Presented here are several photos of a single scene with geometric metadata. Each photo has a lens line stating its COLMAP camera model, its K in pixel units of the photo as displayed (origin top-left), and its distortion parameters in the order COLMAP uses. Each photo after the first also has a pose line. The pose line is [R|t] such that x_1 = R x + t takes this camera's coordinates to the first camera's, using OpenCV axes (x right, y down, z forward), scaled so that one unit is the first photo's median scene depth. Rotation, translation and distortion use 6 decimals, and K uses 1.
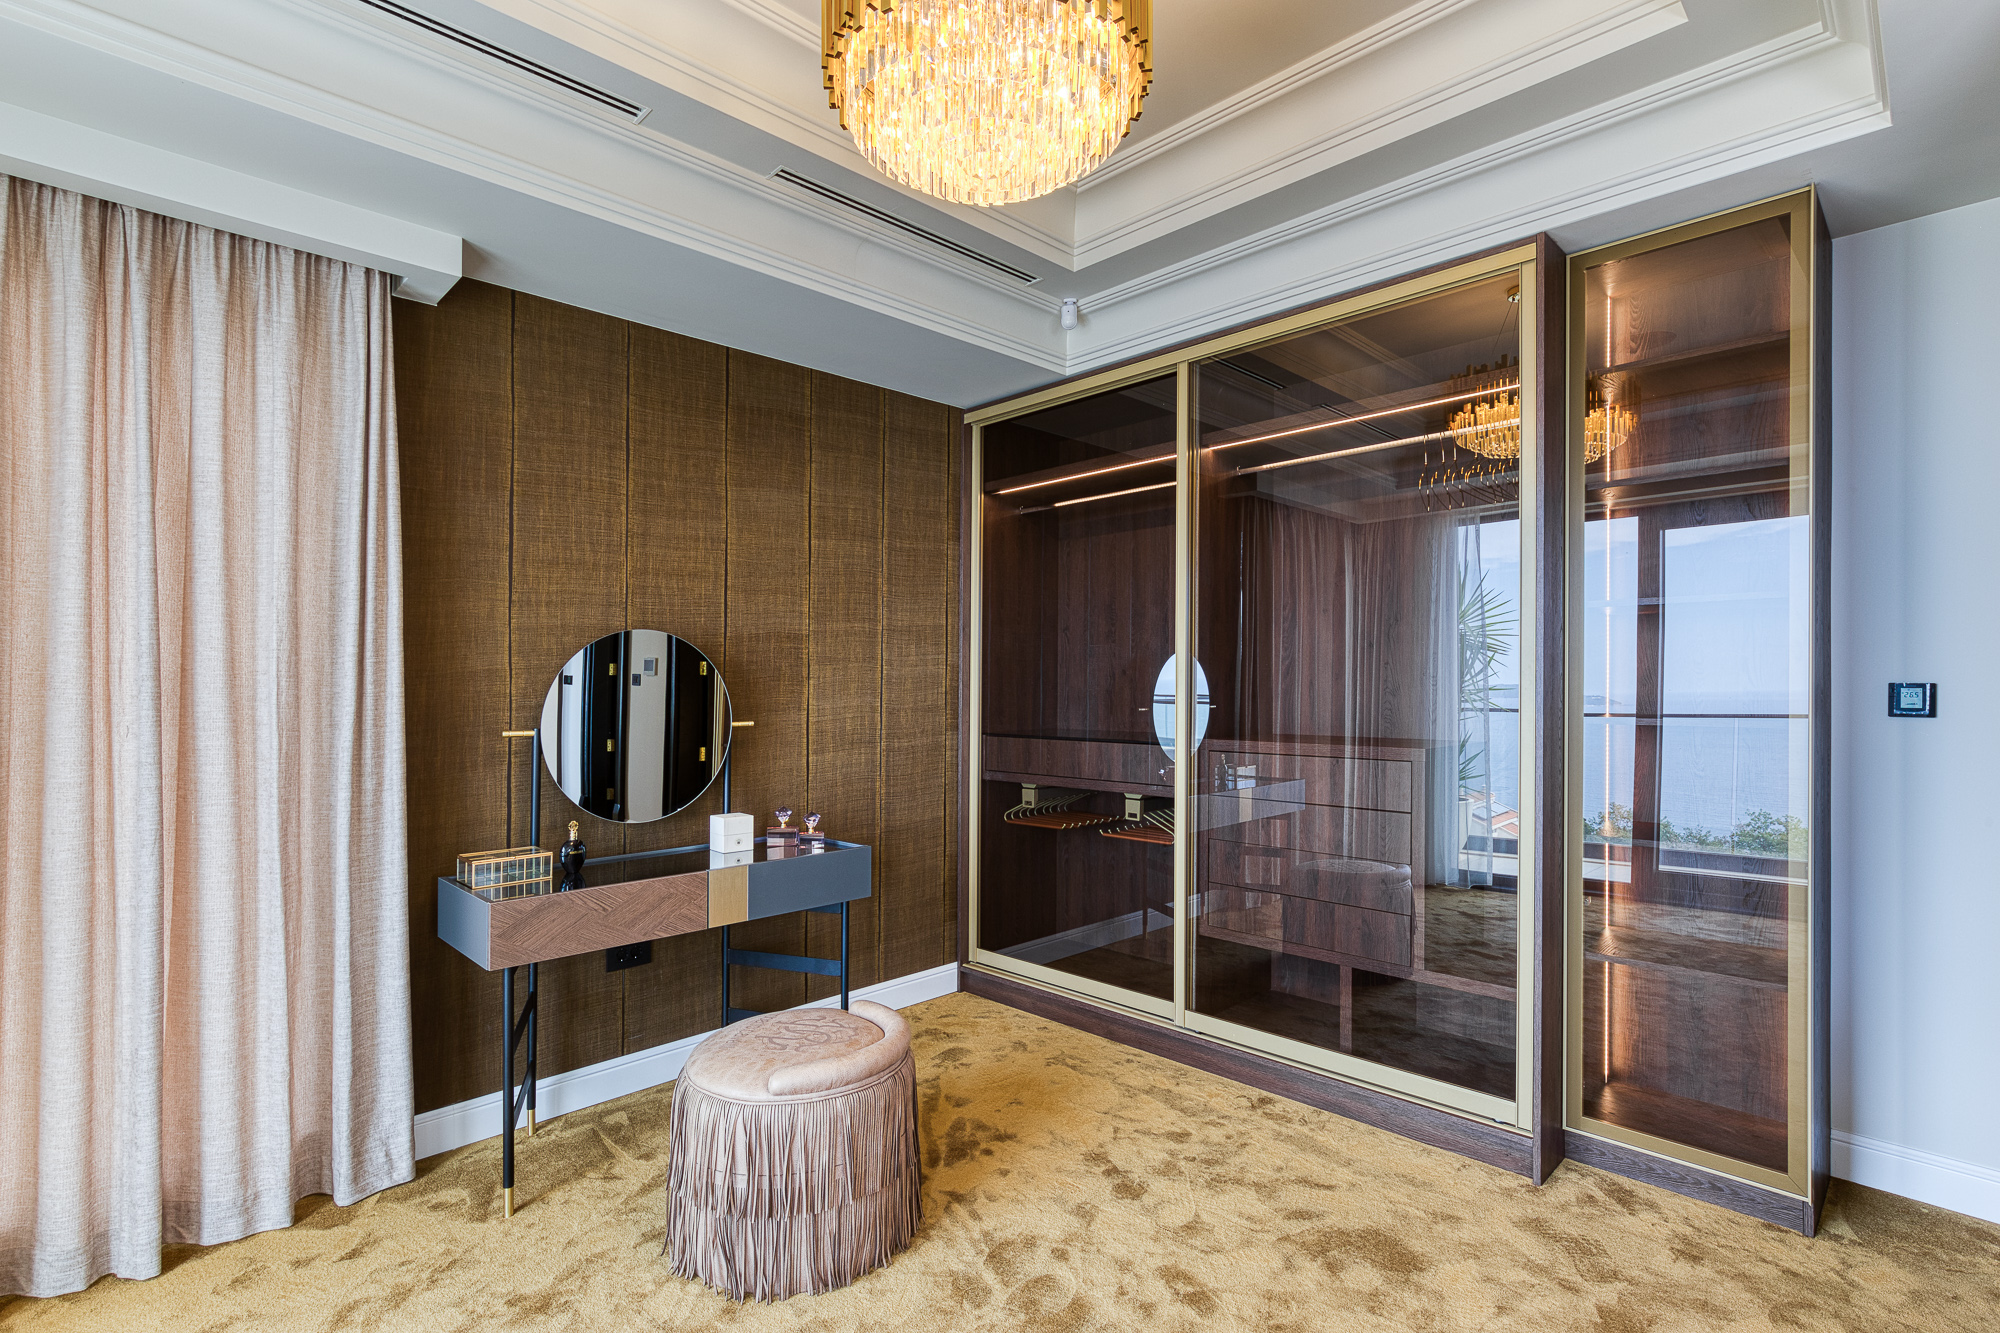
lens RADIAL K [[960.1, 0, 1013.2], [0, 960.1, 668.6], [0, 0, 1]] dist [-0.001317, 0.000371]
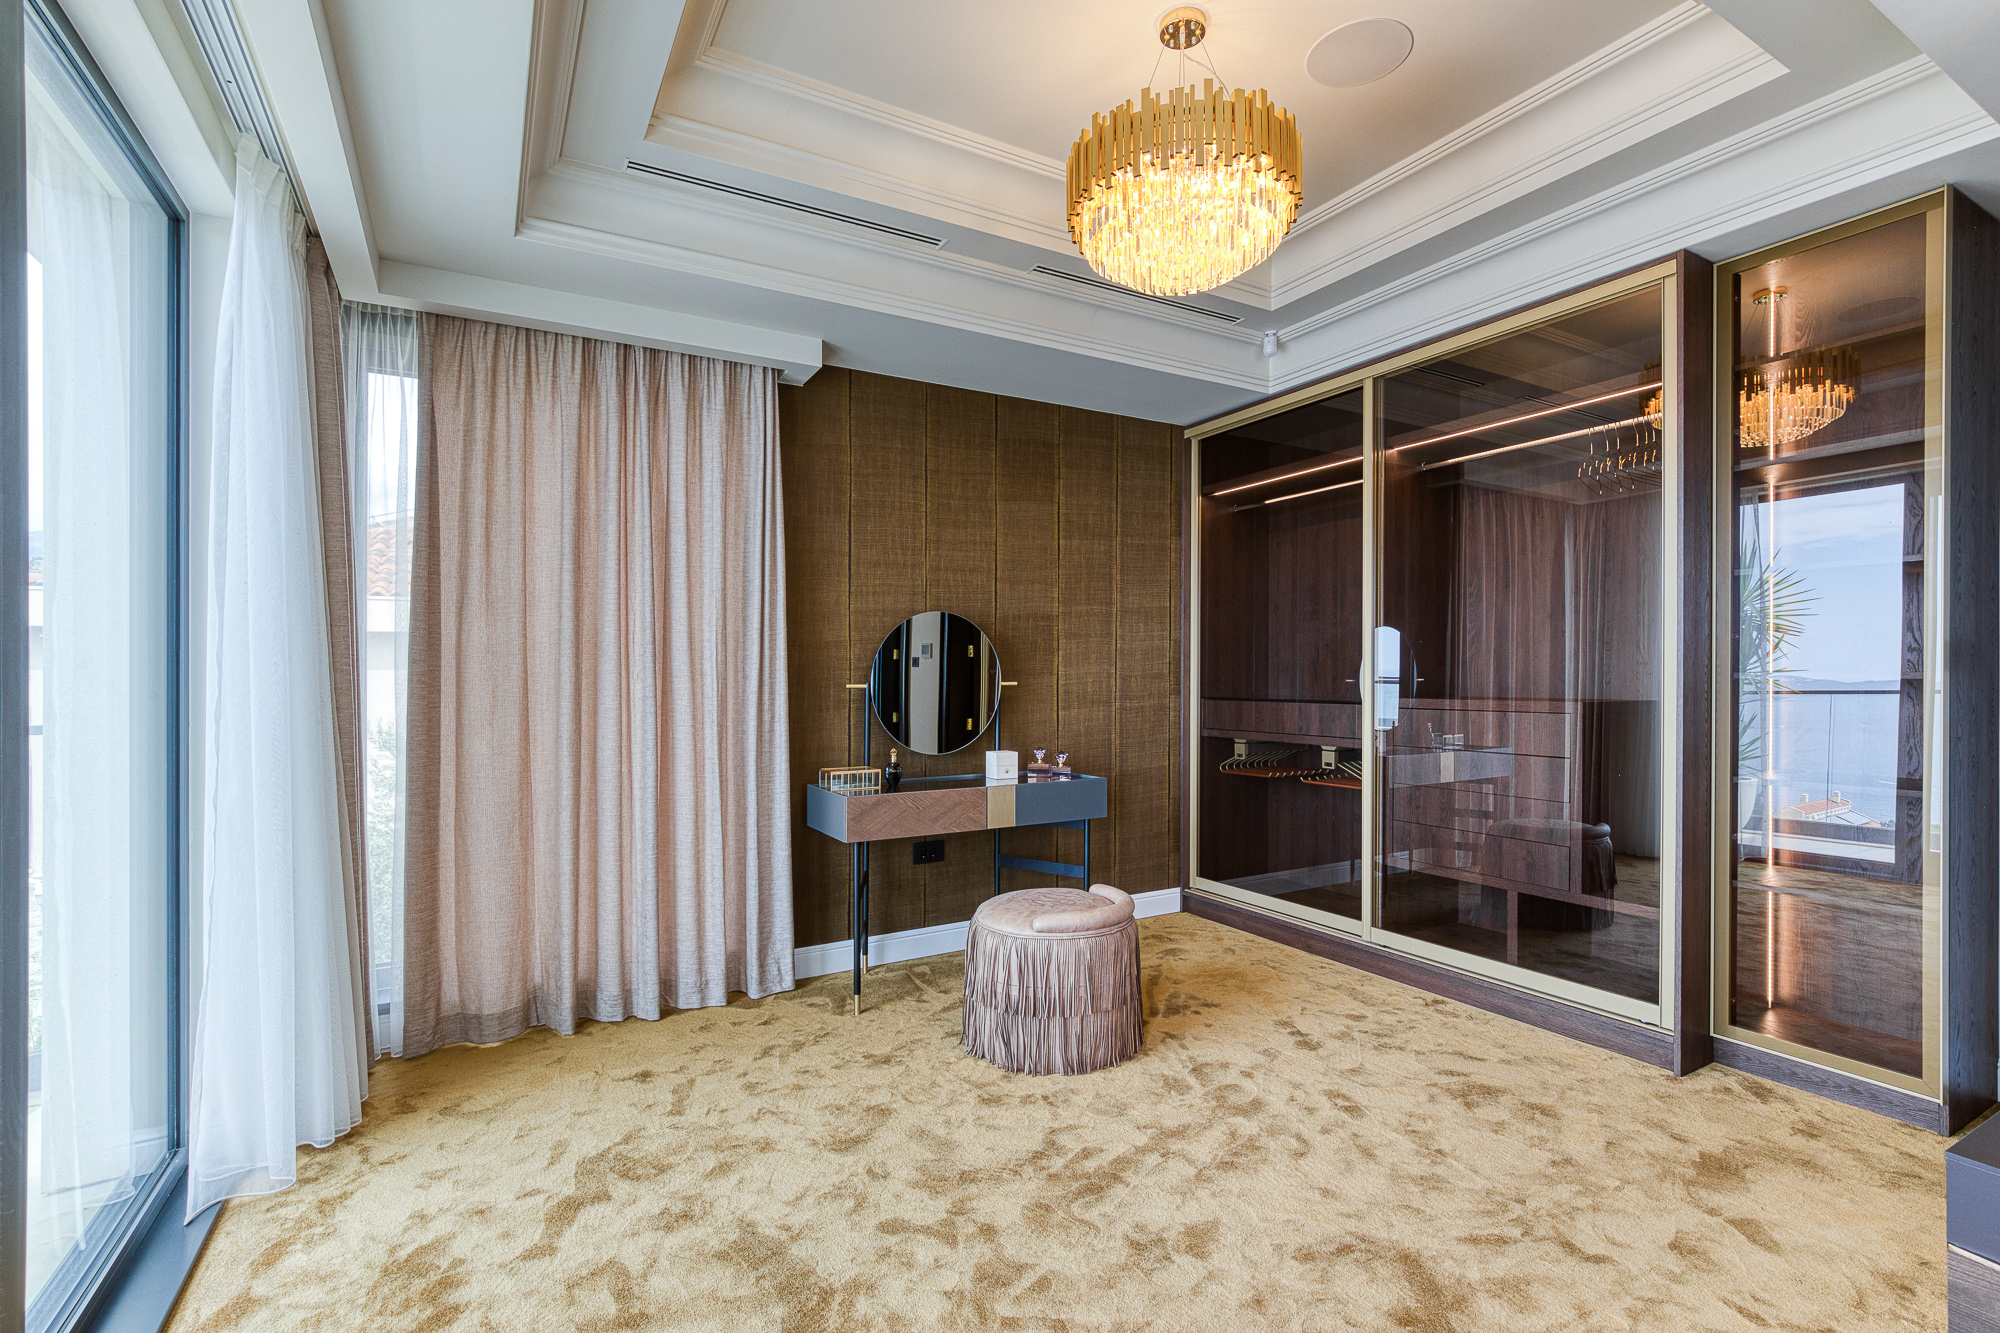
lens RADIAL K [[919.8, 0, 1016.8], [0, 919.8, 667.5], [0, 0, 1]] dist [-0.003506, 0.001387]
pose [[0.968169, -0.002029, -0.250291, 0.052305], [0.004026, 0.999964, 0.007465, 0.033959], [0.250267, -0.008235, 0.968142, -0.261759]]
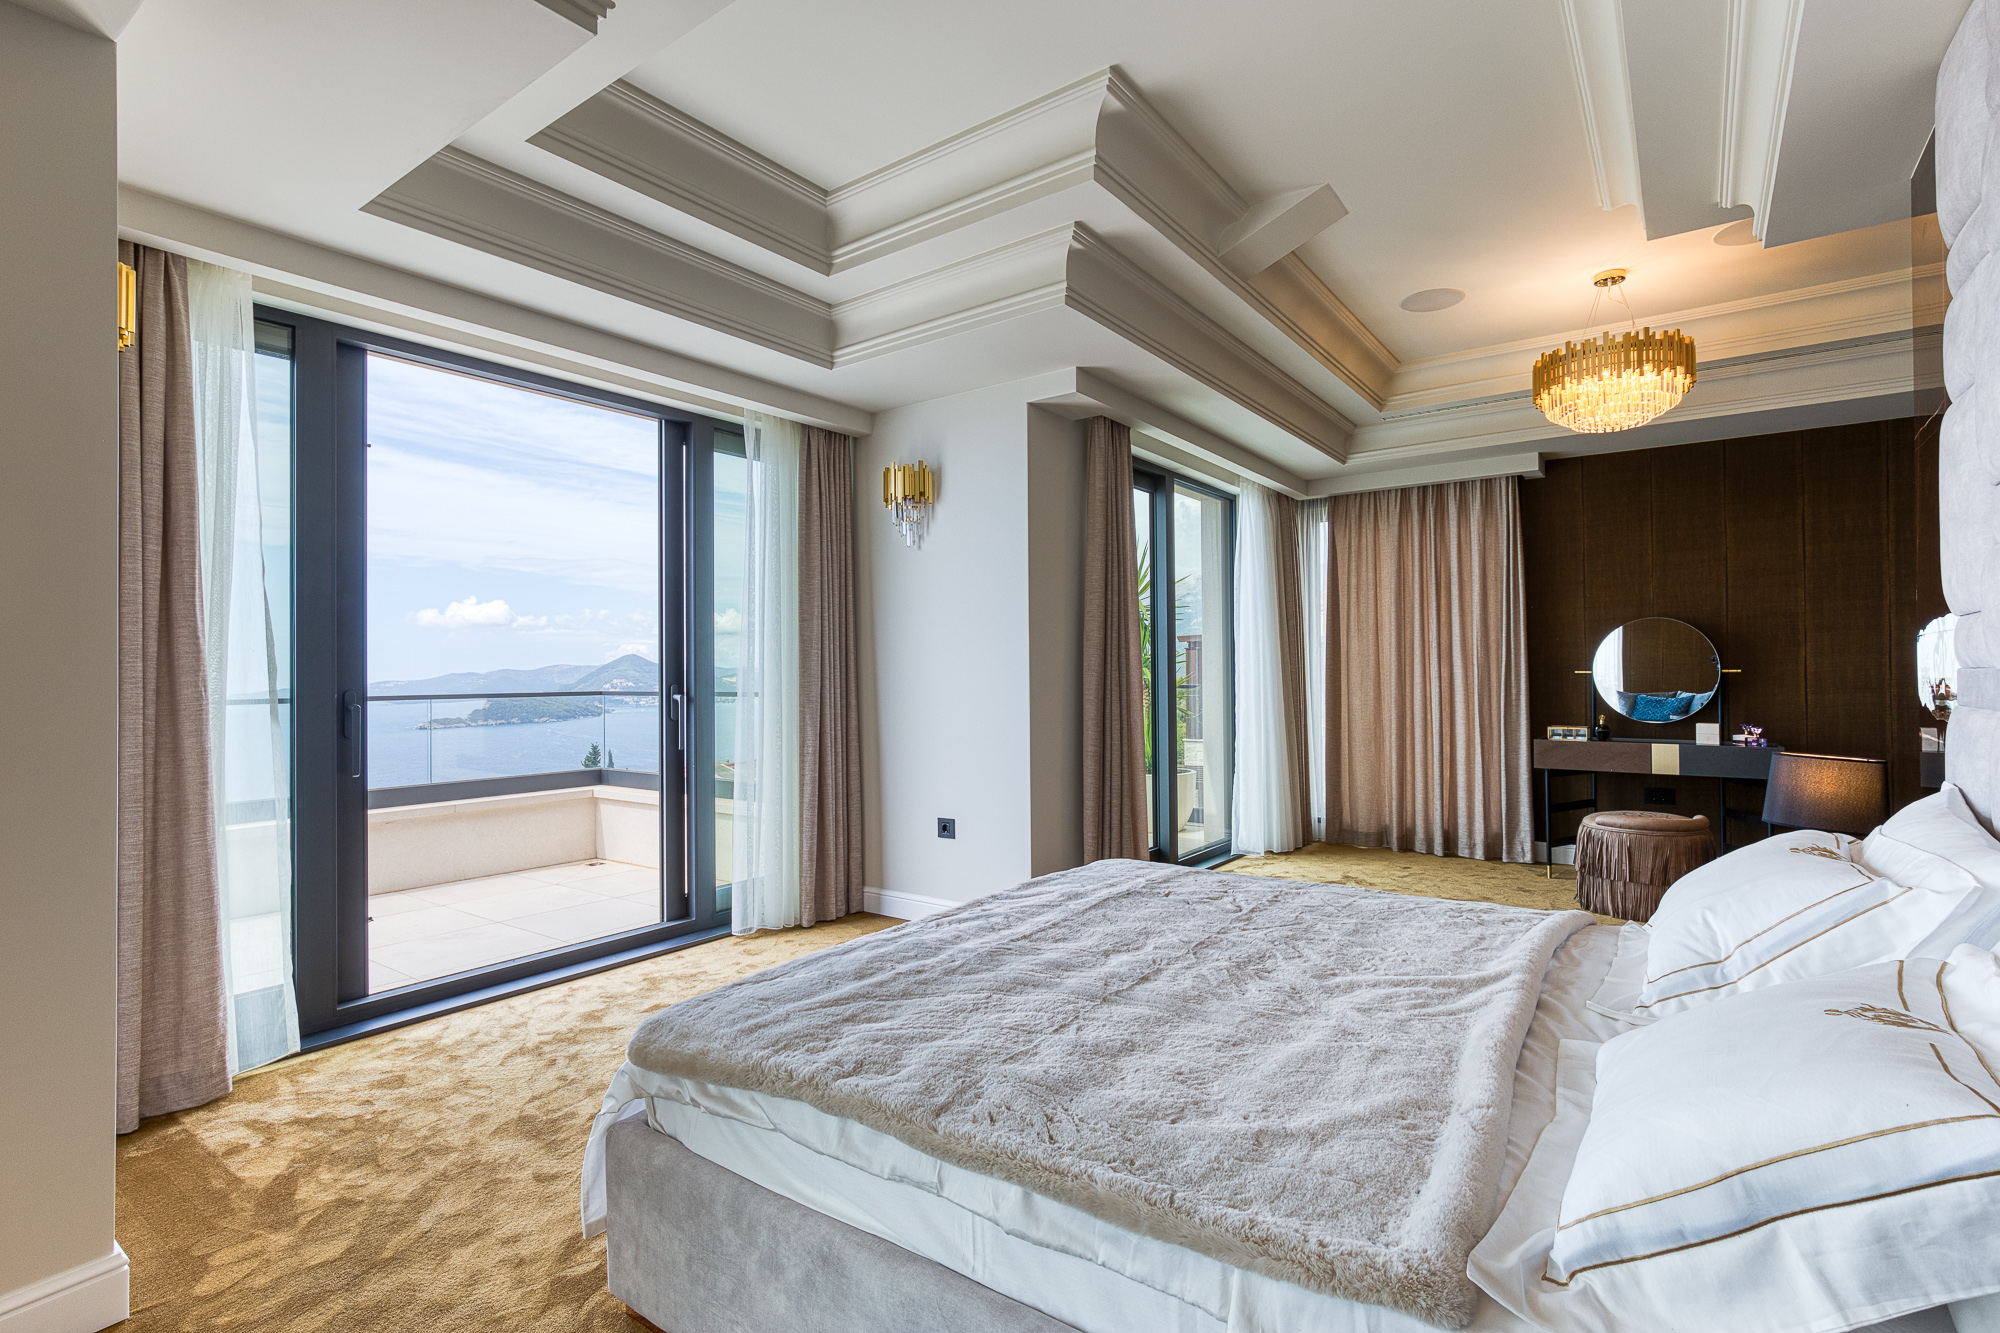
lens RADIAL K [[960.1, 0, 1007.3], [0, 960.1, 671.5], [0, 0, 1]] dist [-0.001317, 0.000371]
pose [[0.149573, 0.000044, -0.988751, 1.448110], [0.014858, 0.999887, 0.002292, 0.046413], [0.988639, -0.015034, 0.149555, -0.579664]]
